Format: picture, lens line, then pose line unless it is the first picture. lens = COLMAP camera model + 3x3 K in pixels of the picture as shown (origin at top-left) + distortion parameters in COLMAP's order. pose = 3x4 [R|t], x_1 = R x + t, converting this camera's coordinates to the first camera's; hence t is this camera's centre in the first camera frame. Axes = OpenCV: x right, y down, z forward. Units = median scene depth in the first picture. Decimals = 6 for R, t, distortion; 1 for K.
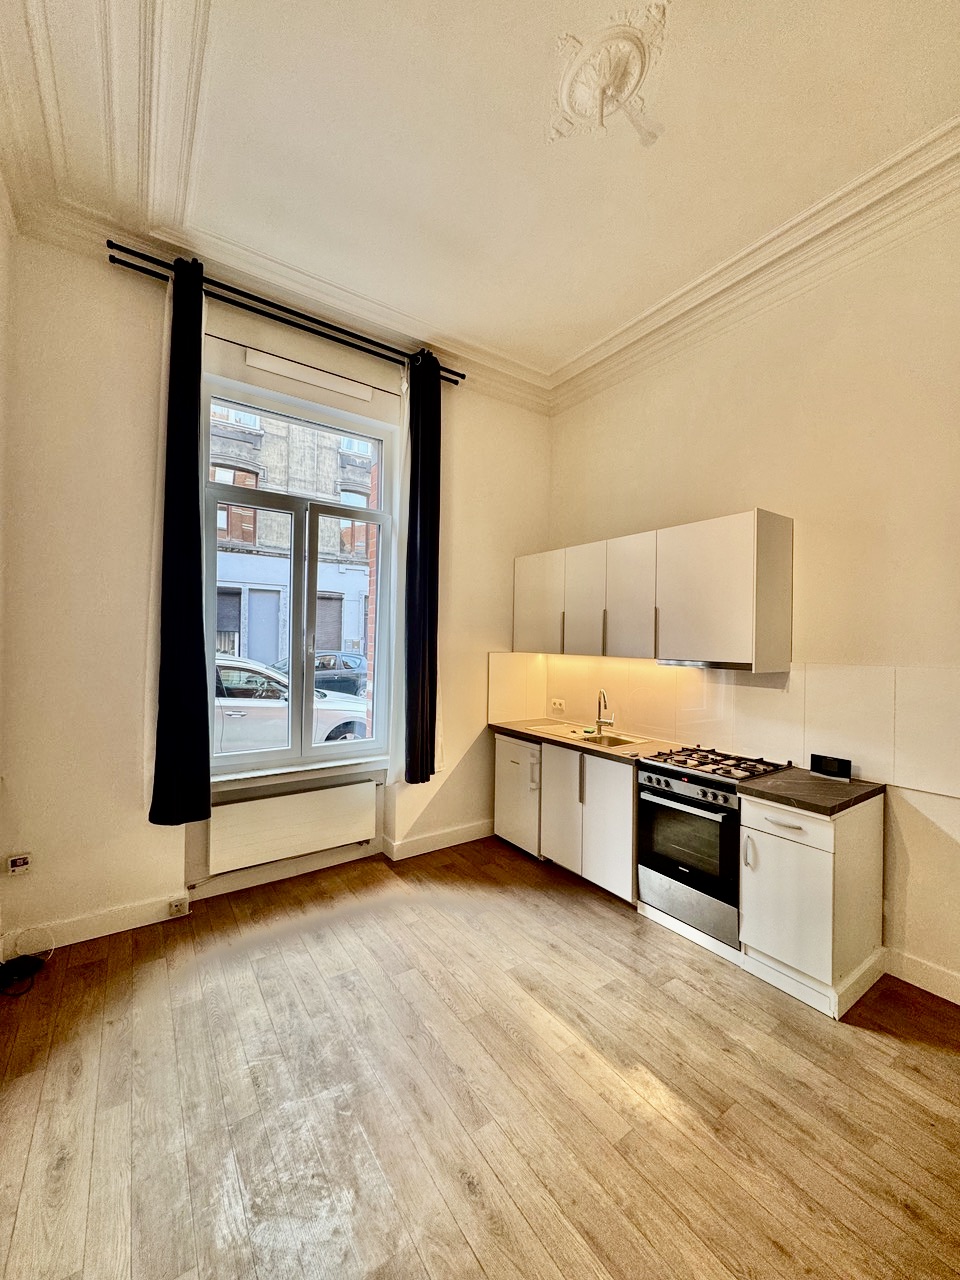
lens RADIAL K [[513.2, 0, 480.0], [0, 513.2, 640.0], [0, 0, 1]] dist [-0.000926, -0.000061]
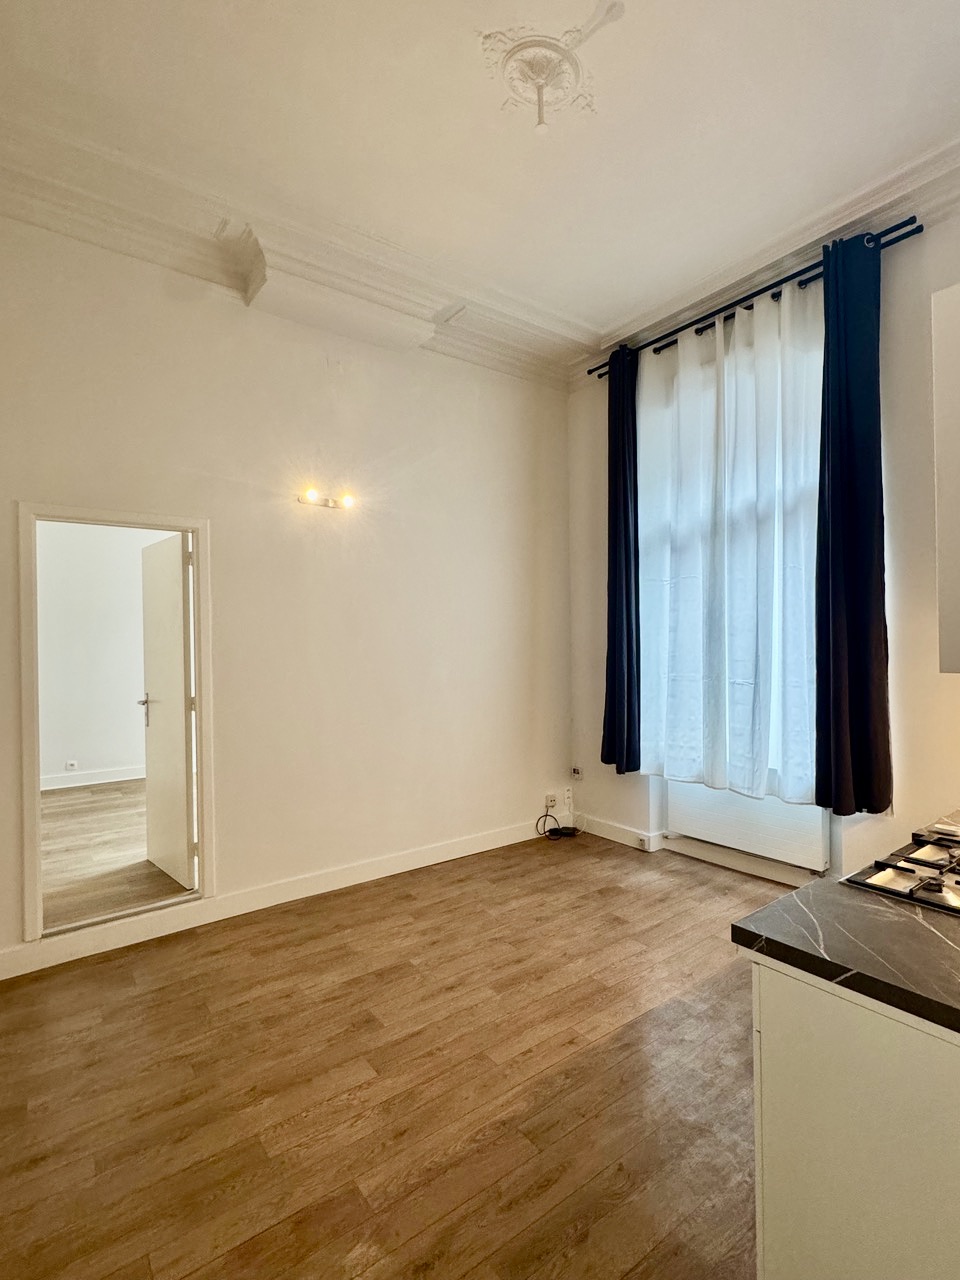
lens RADIAL K [[630.3, 0, 480.0], [0, 630.3, 640.0], [0, 0, 1]] dist [-0.001667, 0.000124]
pose [[0.028507, -0.020438, -0.999385, 1.176529], [0.015726, 0.999676, -0.019996, 0.047056], [0.999470, -0.015147, 0.028819, 0.659664]]
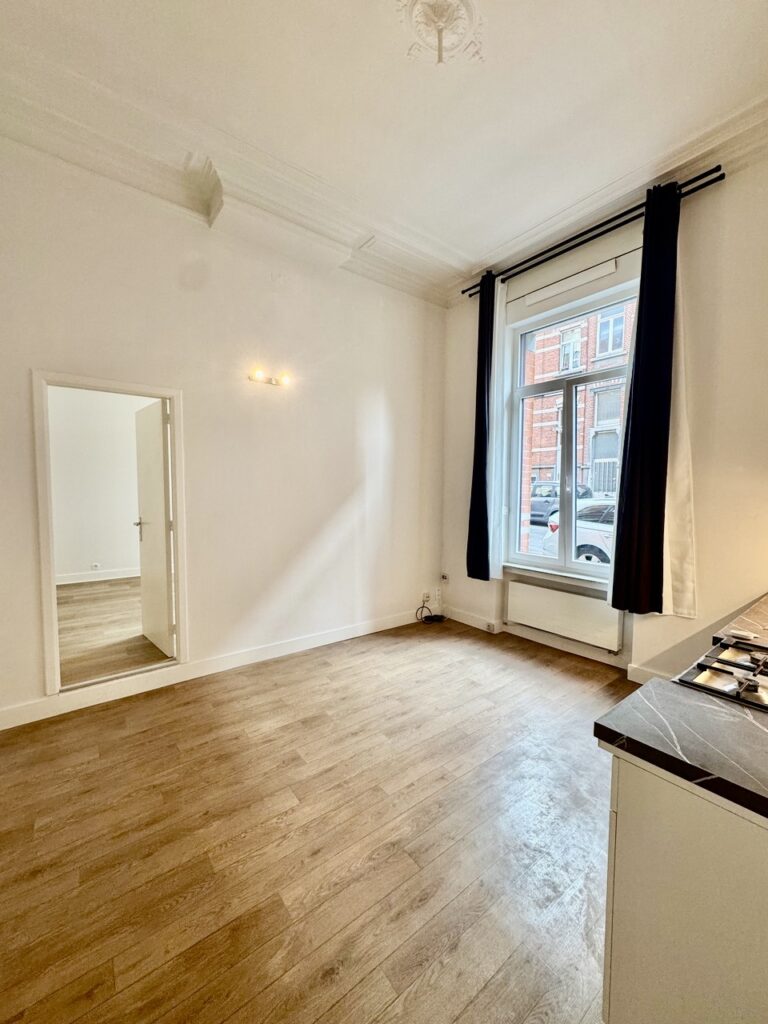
lens RADIAL K [[411.3, 0, 384.0], [0, 411.3, 512.0], [0, 0, 1]] dist [-0.000457, -0.000067]
pose [[0.043740, 0.040210, -0.998233, 1.029673], [-0.005099, 0.999186, 0.040025, 0.055714], [0.999030, 0.003340, 0.043909, 0.655196]]
